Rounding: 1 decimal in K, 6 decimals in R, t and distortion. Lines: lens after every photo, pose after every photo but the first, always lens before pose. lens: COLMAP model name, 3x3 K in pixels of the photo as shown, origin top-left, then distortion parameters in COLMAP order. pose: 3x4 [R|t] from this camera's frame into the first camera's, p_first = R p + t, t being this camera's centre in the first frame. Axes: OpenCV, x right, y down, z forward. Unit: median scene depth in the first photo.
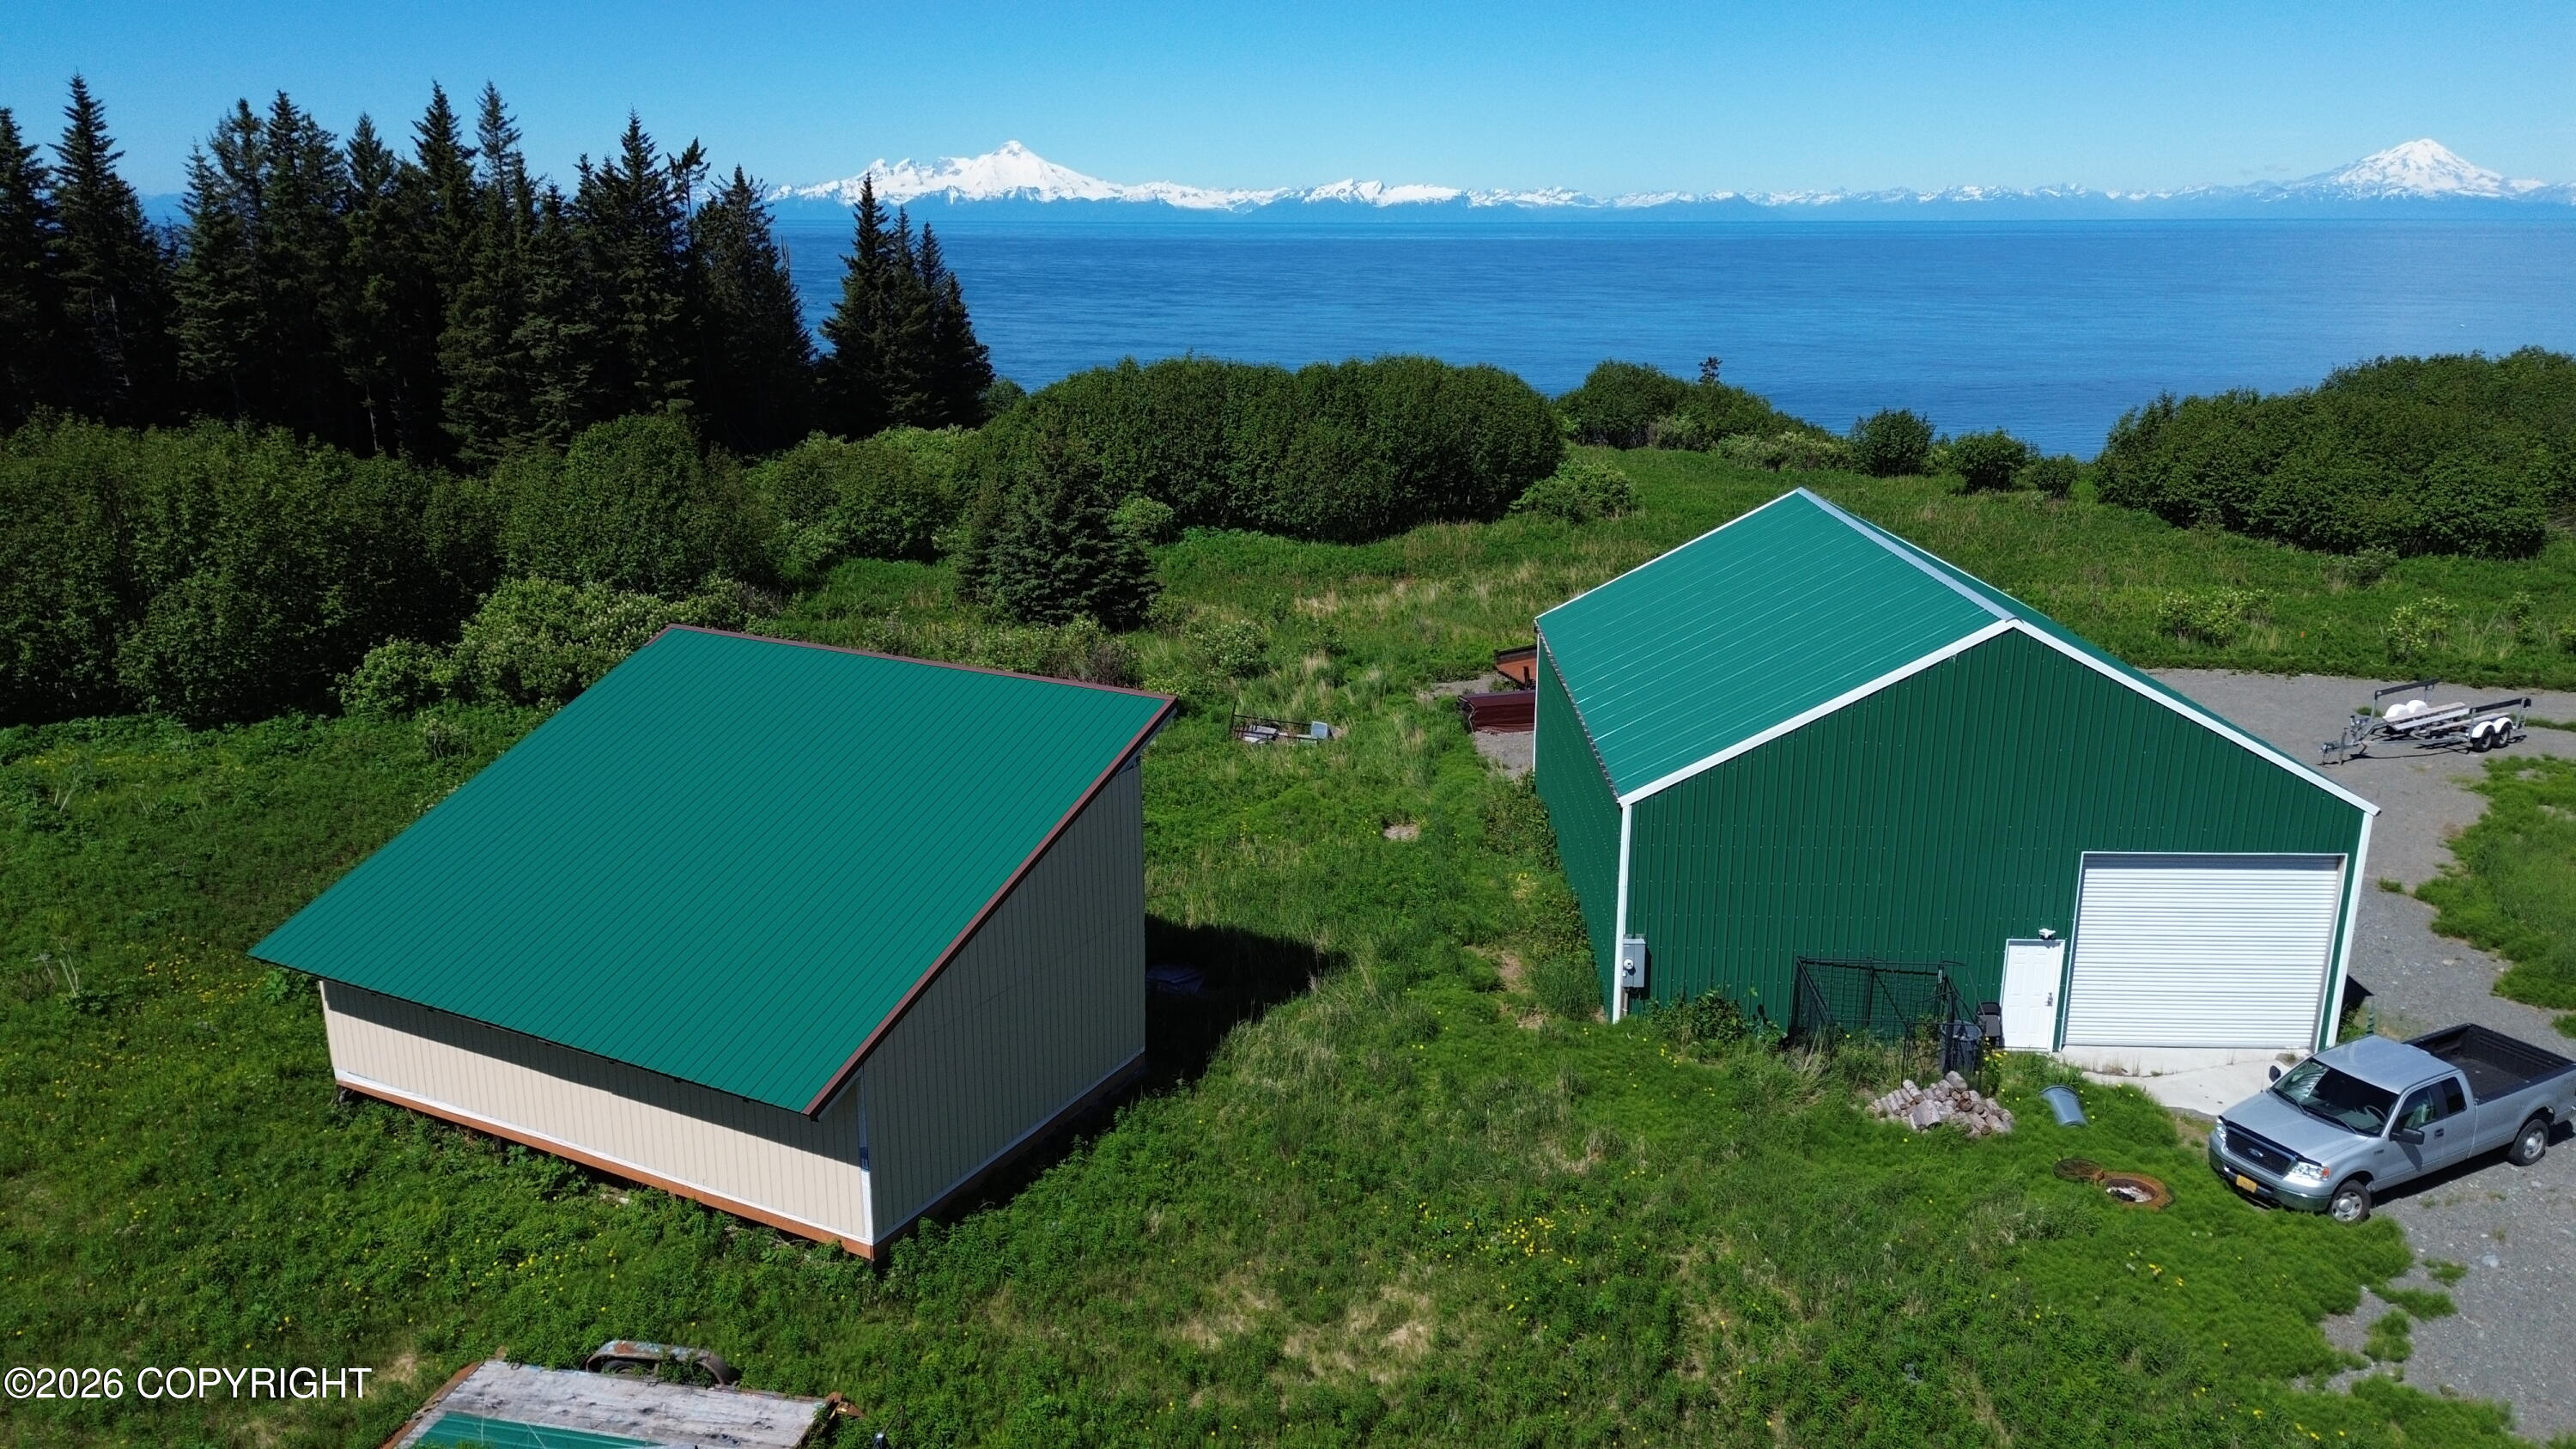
lens RADIAL K [[1804.8, 0, 1288.0], [0, 1804.8, 724.5], [0, 0, 1]] dist [0.078137, -0.081097]
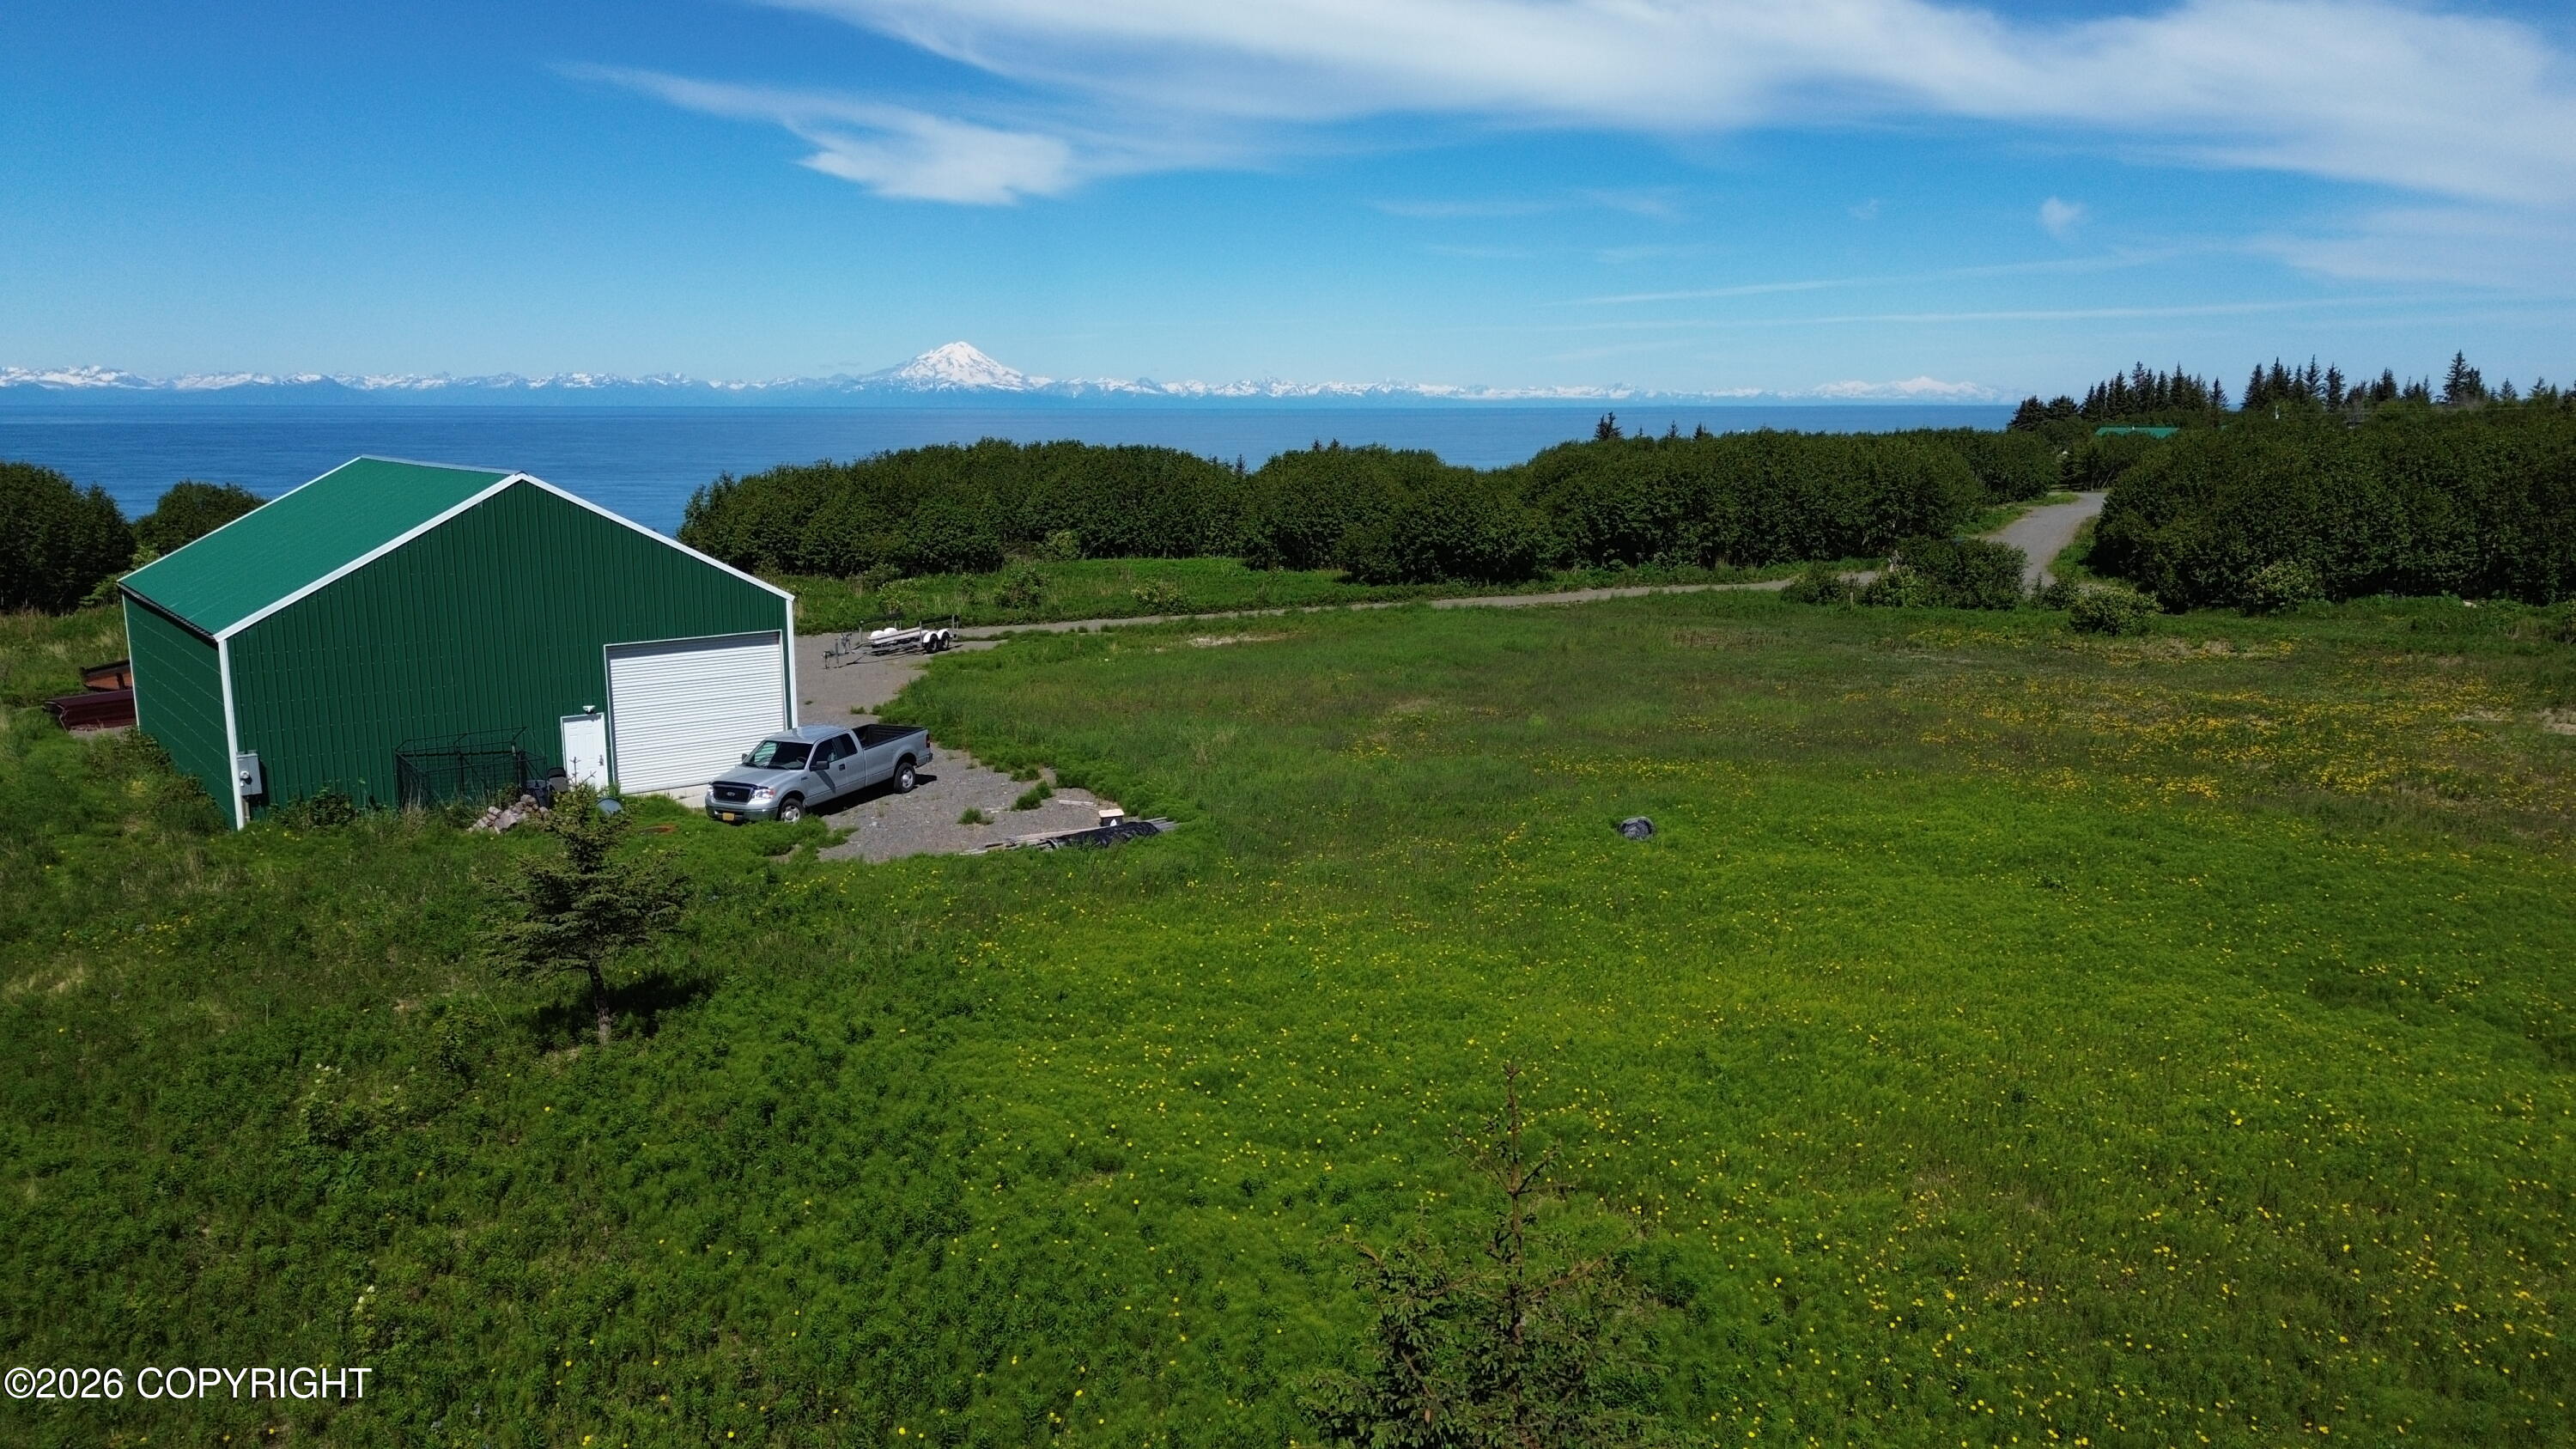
lens RADIAL K [[1808.8, 0, 1287.0], [0, 1808.8, 734.0], [0, 0, 1]] dist [0.090094, -0.101166]
pose [[0.760924, -0.118181, 0.637987, -0.029972], [0.176532, 0.983888, -0.028293, 0.128466], [-0.624364, 0.134154, 0.769527, -0.182418]]
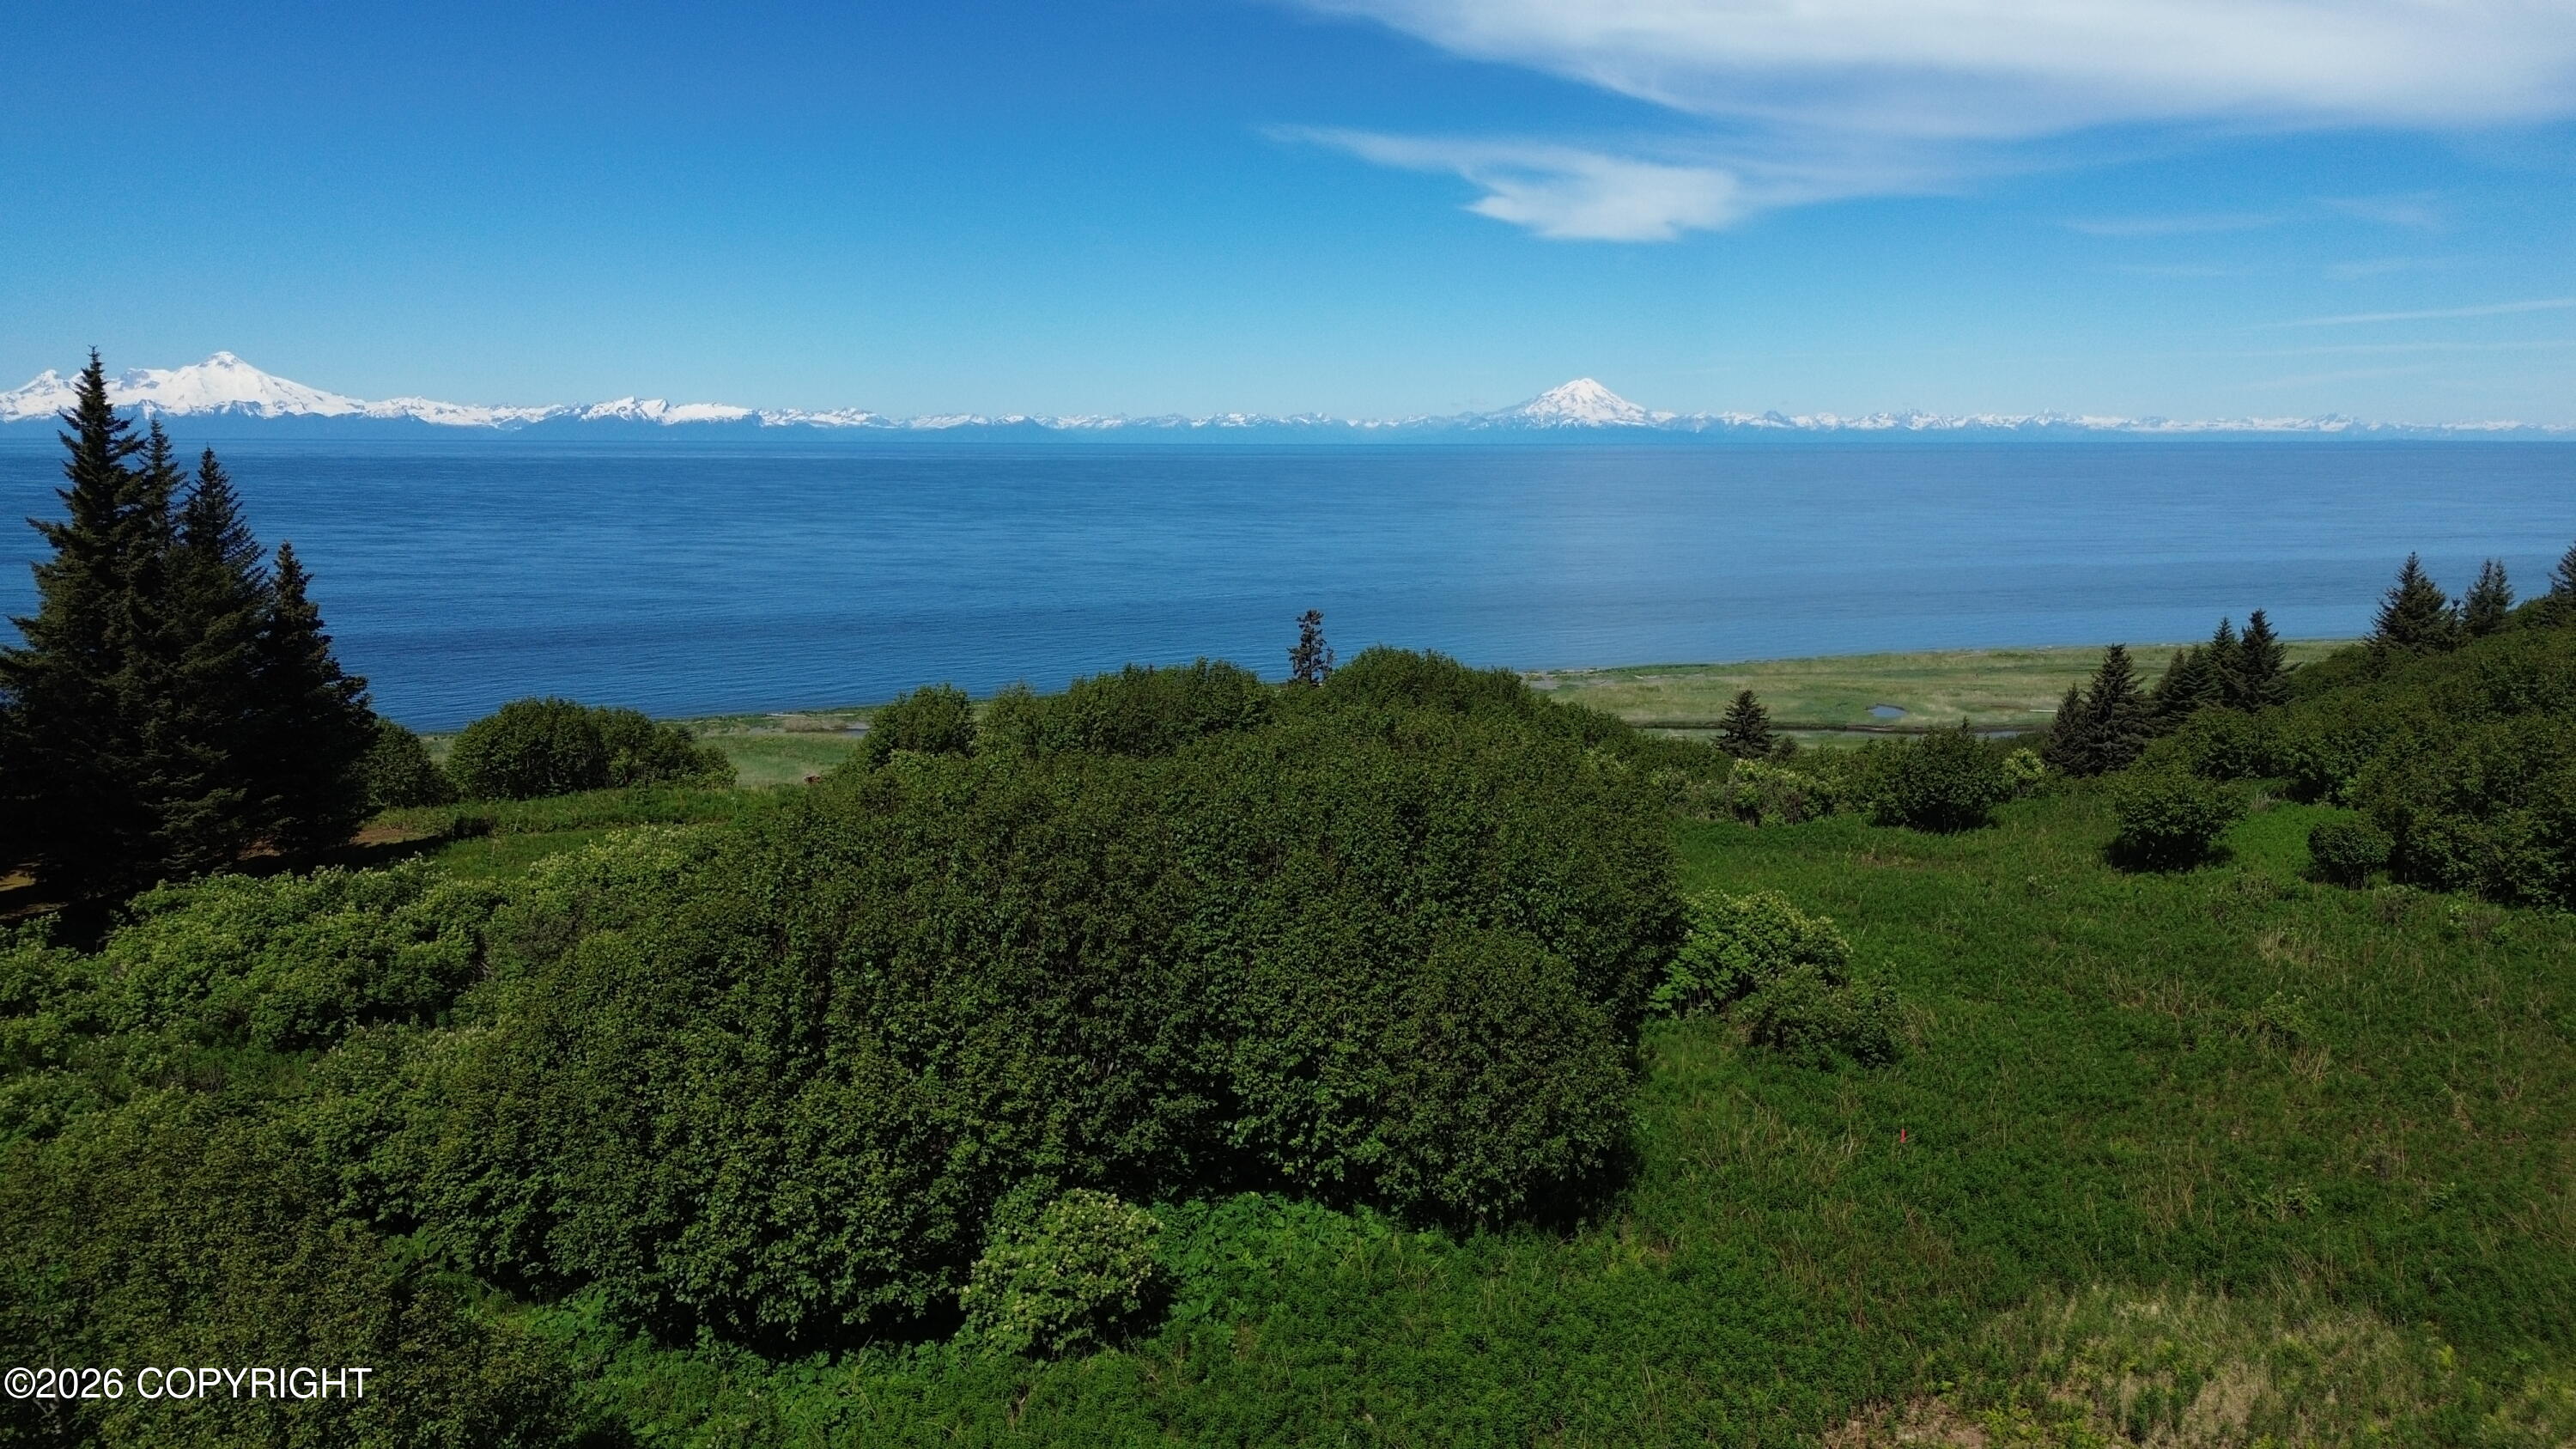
lens RADIAL K [[1803.5, 0, 1287.6], [0, 1803.5, 717.0], [0, 0, 1]] dist [0.081214, -0.083272]
pose [[0.930784, -0.055856, 0.361278, -0.222102], [0.098393, 0.990067, -0.100427, -0.240335], [-0.352080, 0.129023, 0.927034, 0.848287]]
